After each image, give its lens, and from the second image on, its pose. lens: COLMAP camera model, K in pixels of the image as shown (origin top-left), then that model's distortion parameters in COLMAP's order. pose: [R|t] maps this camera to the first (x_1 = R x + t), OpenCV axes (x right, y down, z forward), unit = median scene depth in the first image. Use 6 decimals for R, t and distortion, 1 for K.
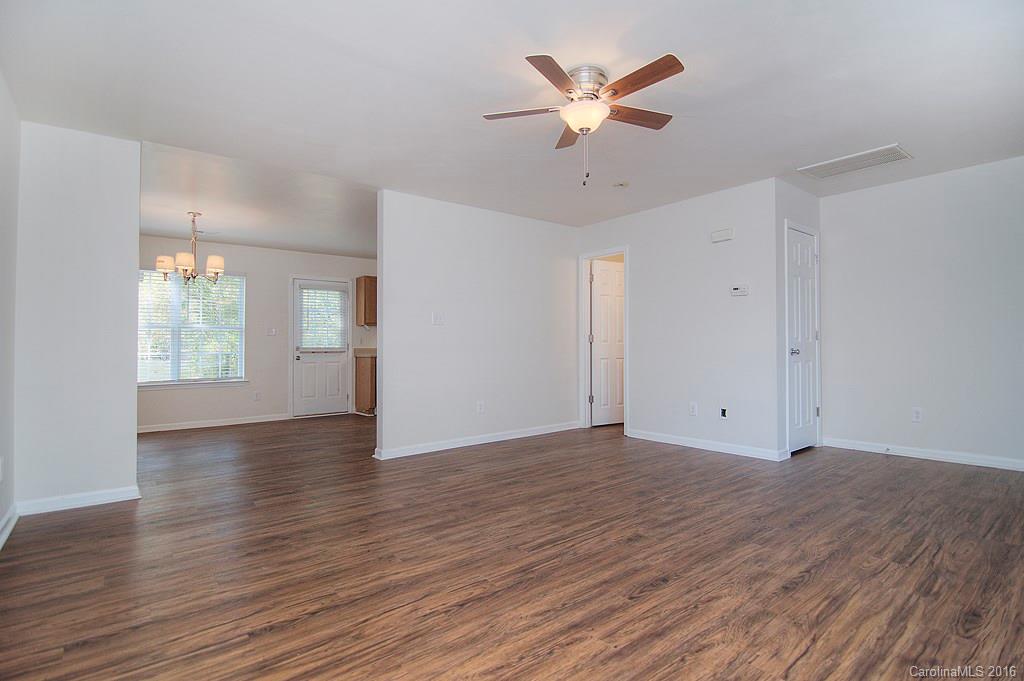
lens RADIAL K [[502.5, 0, 512.9], [0, 502.5, 337.5], [0, 0, 1]] dist [-0.015118, -0.002606]
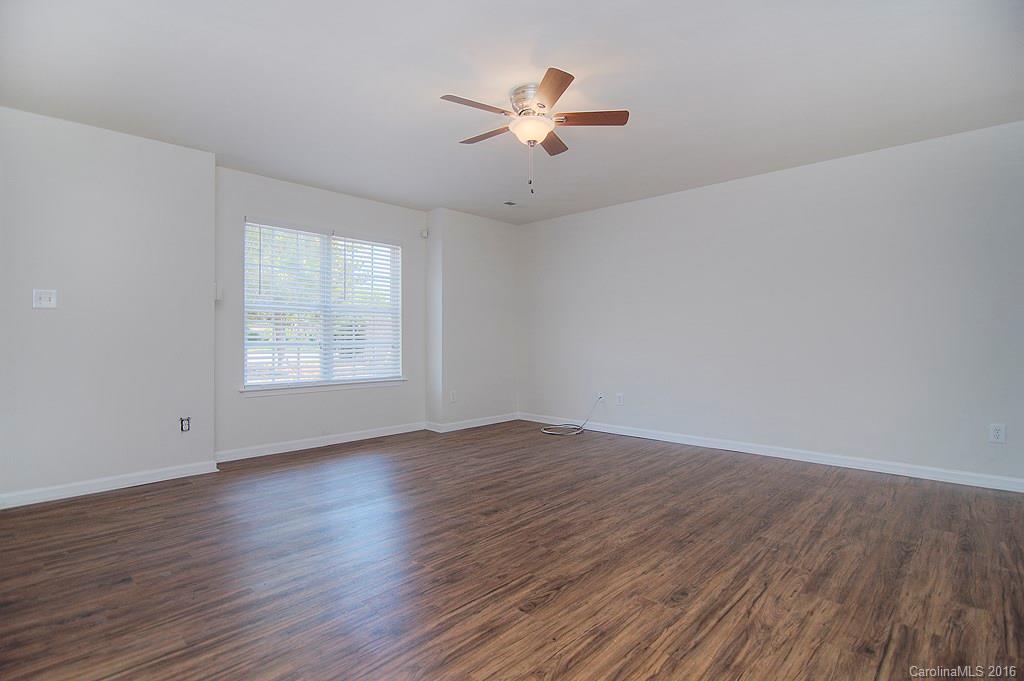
lens RADIAL K [[502.5, 0, 512.9], [0, 502.5, 337.5], [0, 0, 1]] dist [-0.015118, -0.002606]
pose [[-0.990313, 0.012750, -0.138266, 0.331641], [0.015301, 0.999731, -0.017404, 0.029613], [0.138007, -0.019351, -0.990242, 2.044656]]
